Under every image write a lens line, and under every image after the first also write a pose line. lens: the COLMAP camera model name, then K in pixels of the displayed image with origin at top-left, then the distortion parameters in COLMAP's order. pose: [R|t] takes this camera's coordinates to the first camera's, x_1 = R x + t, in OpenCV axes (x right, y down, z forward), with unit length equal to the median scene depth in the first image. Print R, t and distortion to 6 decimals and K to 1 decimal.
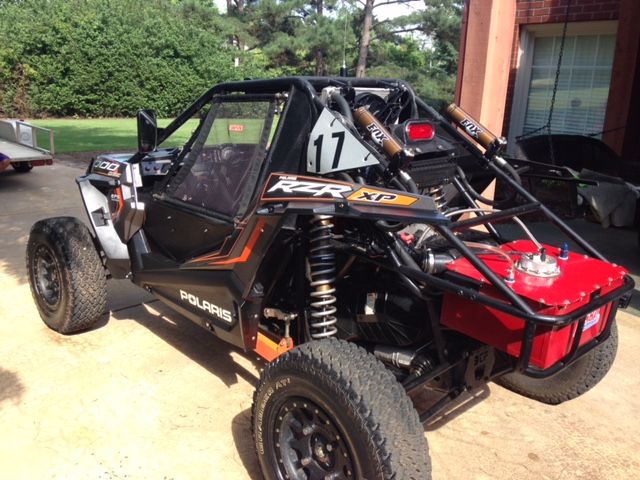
lens RADIAL K [[604.8, 0, 320.0], [0, 604.8, 240.0], [0, 0, 1]] dist [0.212384, -0.379738]
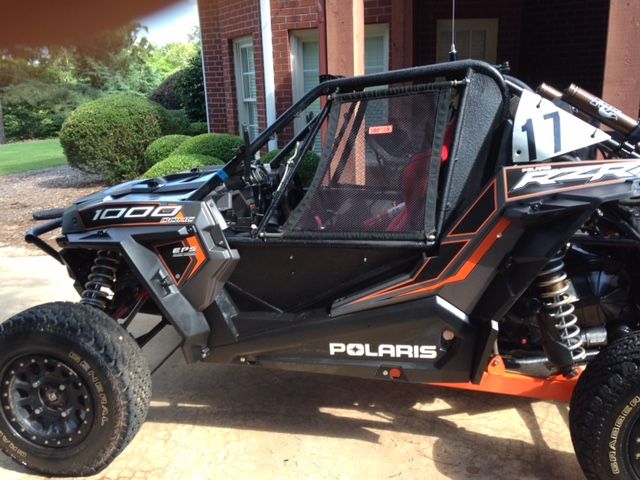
lens RADIAL K [[604.8, 0, 320.0], [0, 604.8, 240.0], [0, 0, 1]] dist [0.212384, -0.379738]
pose [[0.803651, -0.201925, 0.559796, -0.679446], [0.216215, 0.975465, 0.041461, -0.087410], [-0.554433, 0.087716, 0.827593, 0.363185]]
